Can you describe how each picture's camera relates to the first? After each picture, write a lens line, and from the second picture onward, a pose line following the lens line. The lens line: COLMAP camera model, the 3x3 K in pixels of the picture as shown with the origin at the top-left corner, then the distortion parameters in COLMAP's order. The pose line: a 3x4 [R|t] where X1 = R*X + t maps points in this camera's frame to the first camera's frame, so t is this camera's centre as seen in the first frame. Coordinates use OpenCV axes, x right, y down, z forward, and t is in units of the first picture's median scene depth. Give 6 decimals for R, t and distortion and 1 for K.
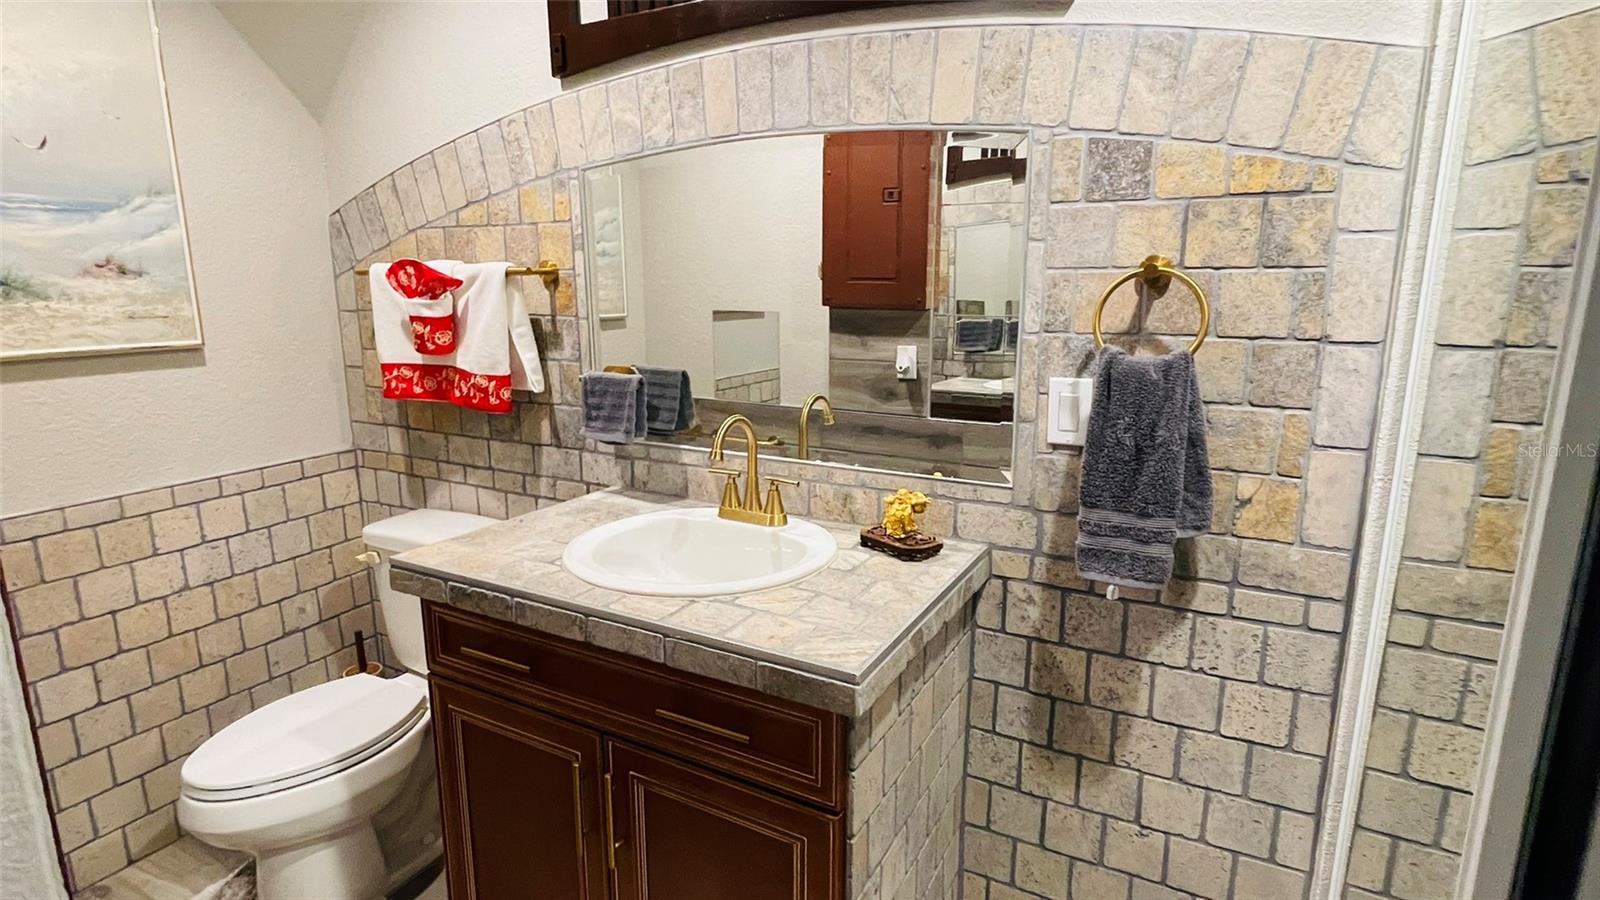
lens RADIAL K [[810.0, 0, 800.0], [0, 810.0, 450.0], [0, 0, 1]] dist [-0.017951, 0.006895]
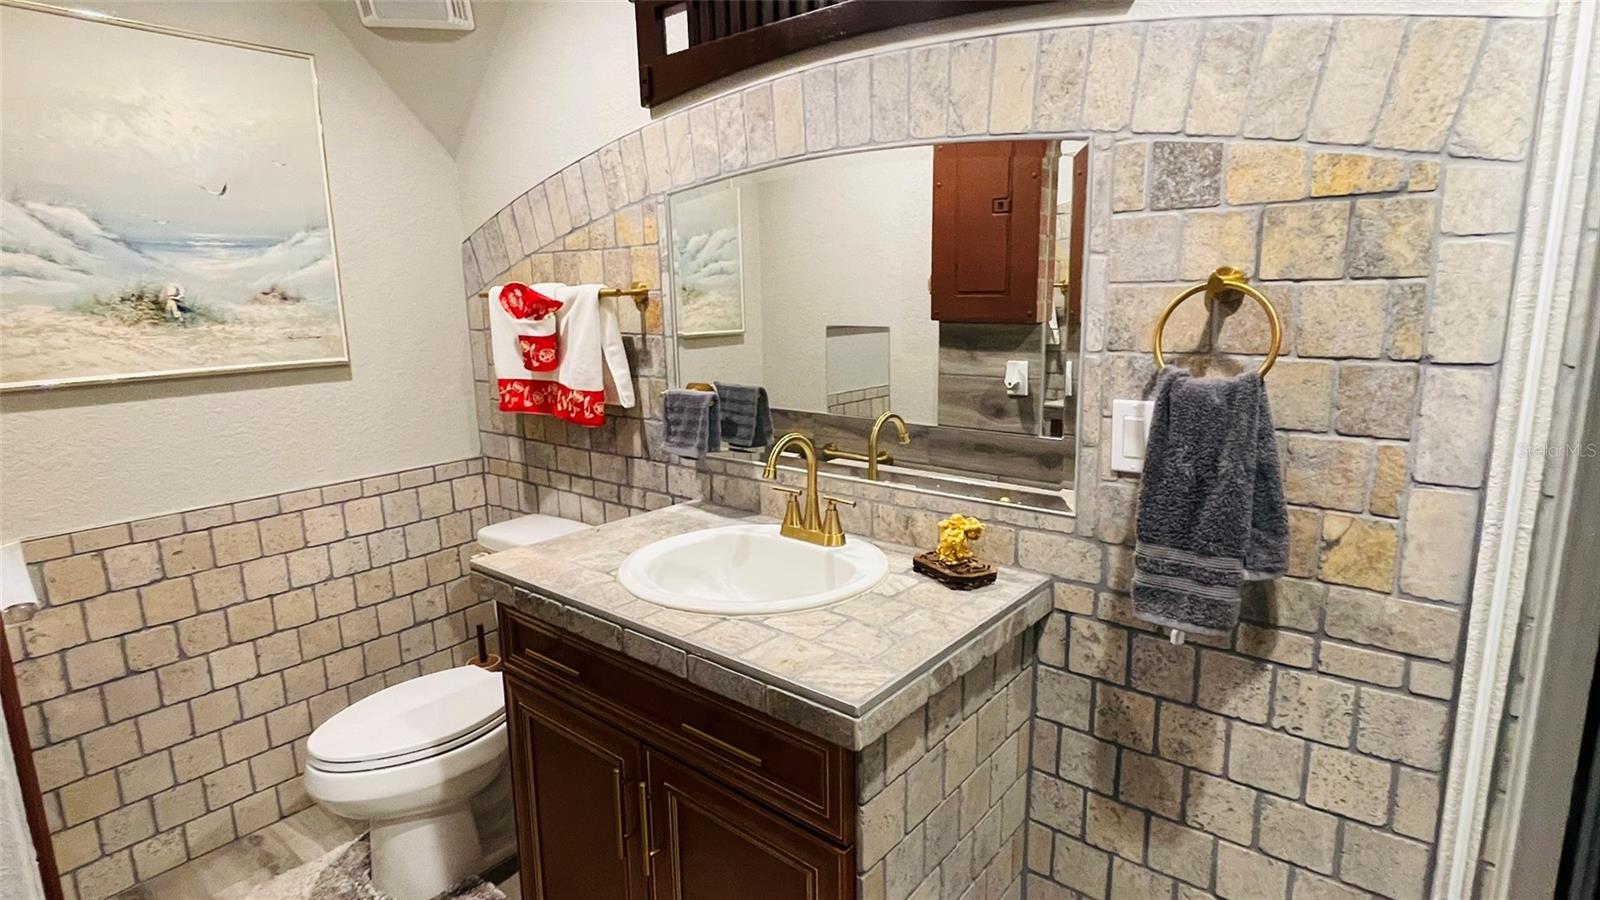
lens RADIAL K [[810.0, 0, 800.0], [0, 810.0, 450.0], [0, 0, 1]] dist [-0.017951, 0.006895]
pose [[0.981992, 0.020209, -0.187839, 0.120301], [-0.022809, 0.999672, -0.011689, -0.011879], [0.187541, 0.015763, 0.982130, 0.018988]]
